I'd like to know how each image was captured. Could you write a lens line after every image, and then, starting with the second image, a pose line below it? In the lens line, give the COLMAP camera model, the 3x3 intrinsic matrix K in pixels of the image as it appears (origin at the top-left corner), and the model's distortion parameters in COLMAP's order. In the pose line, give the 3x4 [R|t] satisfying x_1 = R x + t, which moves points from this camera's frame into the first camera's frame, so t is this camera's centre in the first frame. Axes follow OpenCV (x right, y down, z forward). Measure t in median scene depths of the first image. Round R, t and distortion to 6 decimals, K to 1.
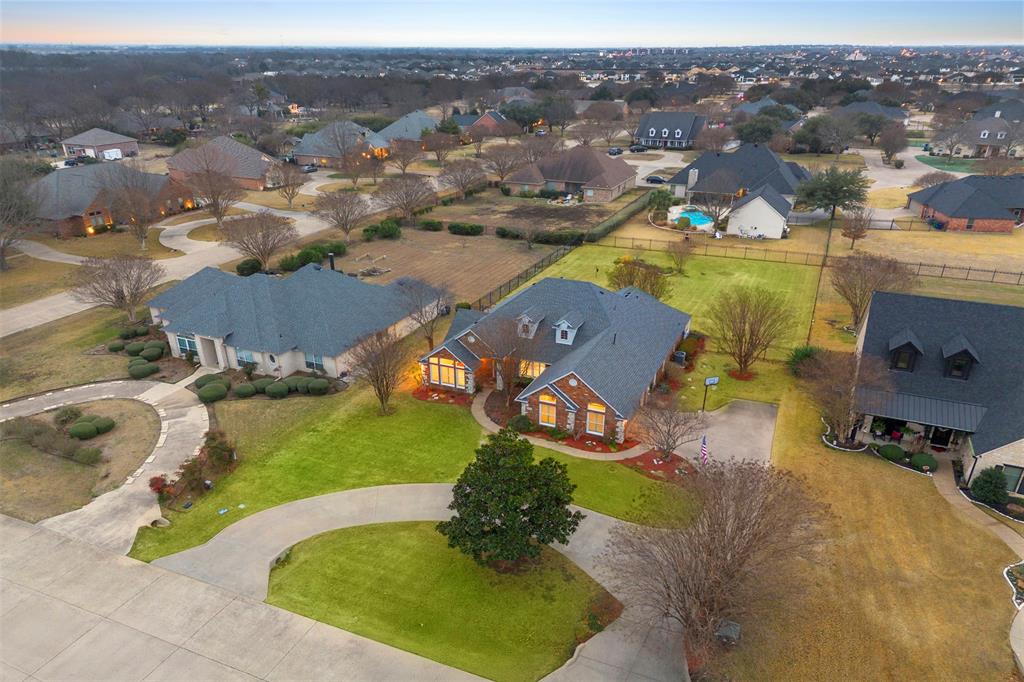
lens RADIAL K [[725.3, 0, 512.0], [0, 725.3, 341.0], [0, 0, 1]] dist [0.086766, -0.088289]
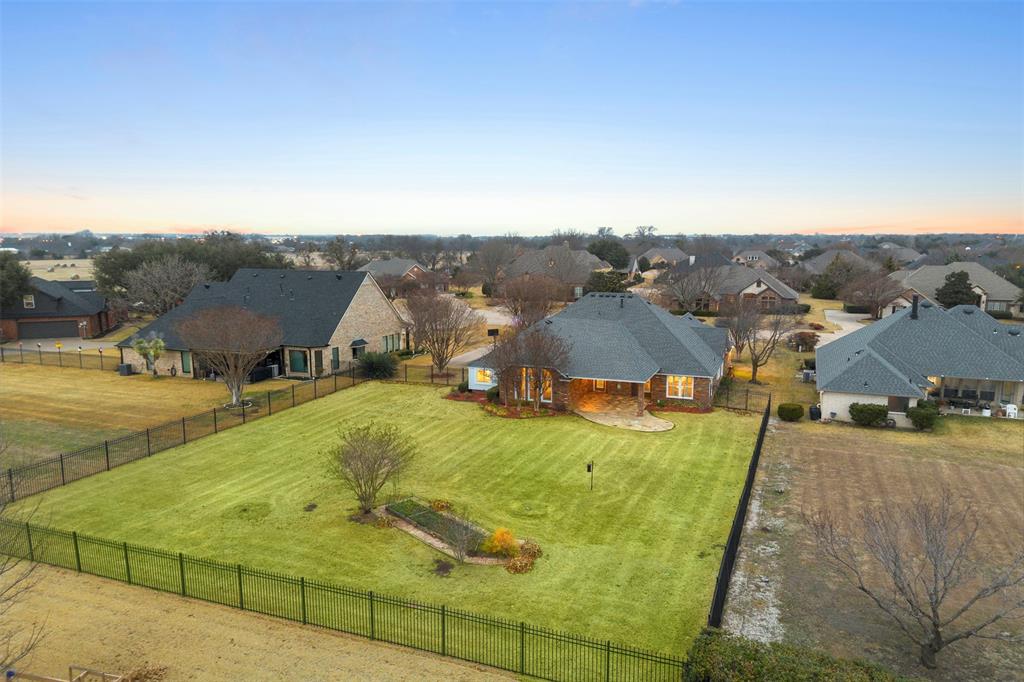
lens RADIAL K [[725.3, 0, 512.0], [0, 725.3, 341.0], [0, 0, 1]] dist [0.086766, -0.088289]
pose [[-0.999032, 0.006929, -0.043430, 0.271068], [-0.015594, 0.867533, 0.497136, -0.555236], [0.041122, 0.497332, -0.866585, 2.014221]]
